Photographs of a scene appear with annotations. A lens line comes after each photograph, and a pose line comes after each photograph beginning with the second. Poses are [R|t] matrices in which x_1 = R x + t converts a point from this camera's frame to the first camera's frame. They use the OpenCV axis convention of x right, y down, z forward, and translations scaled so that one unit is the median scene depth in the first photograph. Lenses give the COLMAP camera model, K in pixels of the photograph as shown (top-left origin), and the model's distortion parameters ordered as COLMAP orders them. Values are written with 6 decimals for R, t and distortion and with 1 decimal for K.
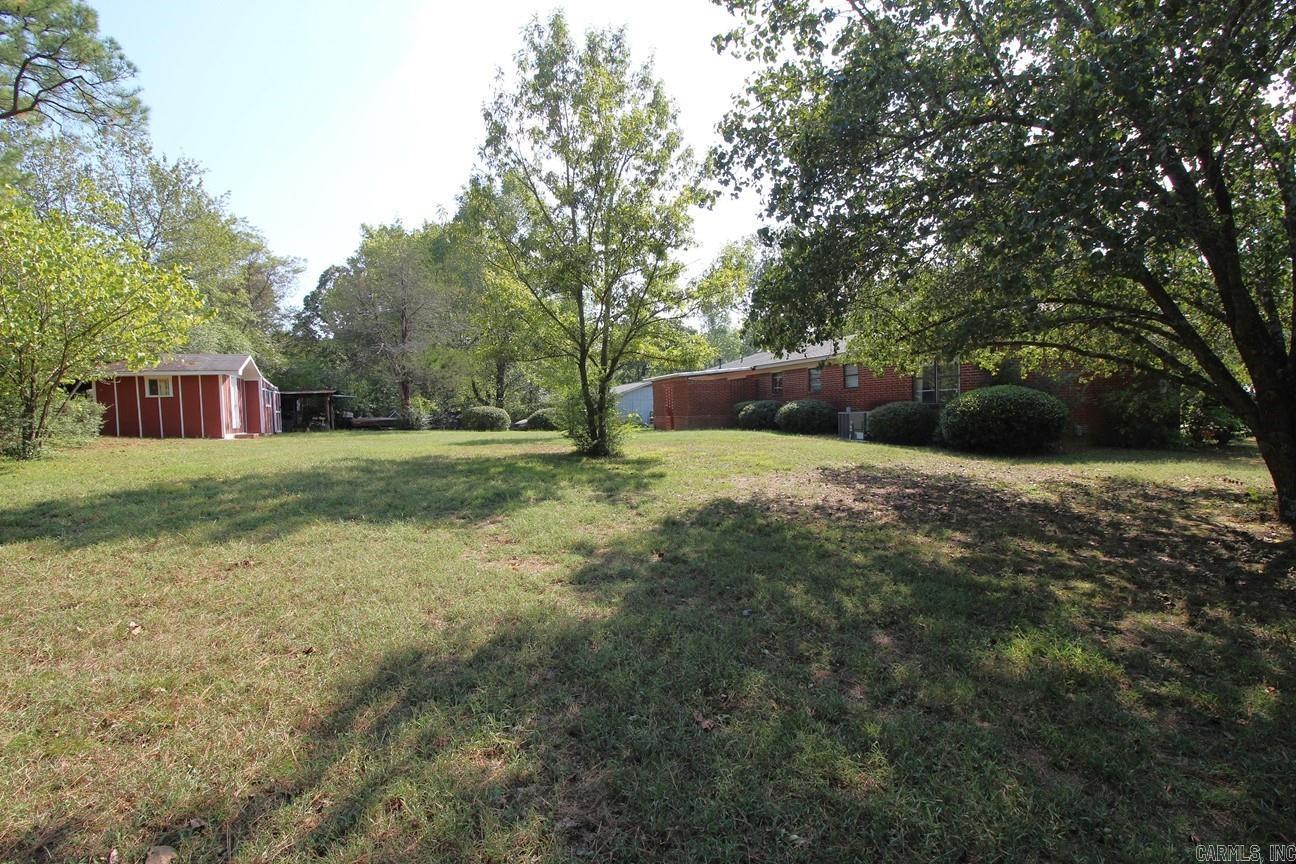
lens RADIAL K [[607.9, 0, 650.5], [0, 607.9, 430.1], [0, 0, 1]] dist [0.002036, -0.009589]
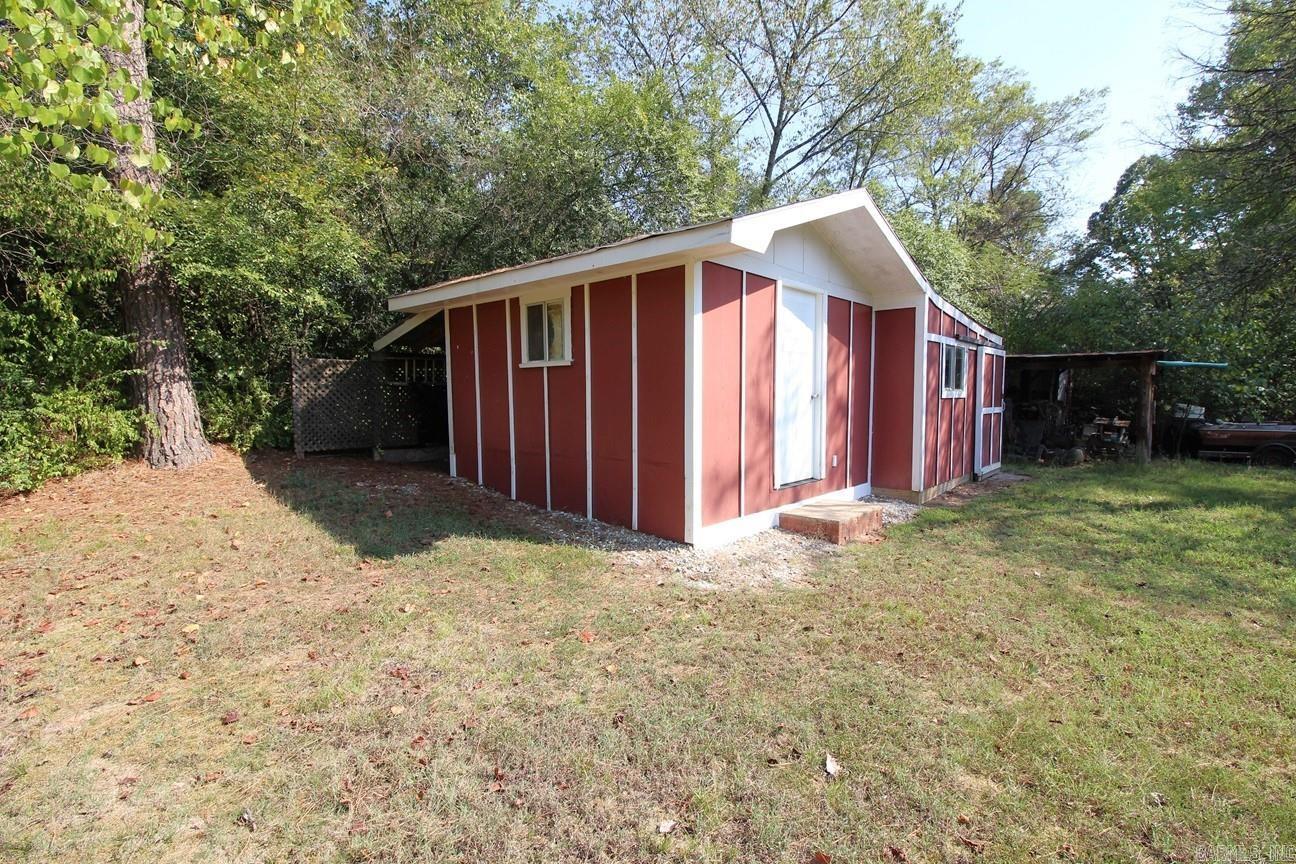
lens RADIAL K [[607.9, 0, 650.5], [0, 607.9, 430.1], [0, 0, 1]] dist [0.002036, -0.009589]
pose [[0.431007, 0.077156, -0.899044, -0.289218], [-0.041193, 0.996981, 0.065813, -0.025012], [0.901408, 0.008669, 0.432884, 0.501318]]
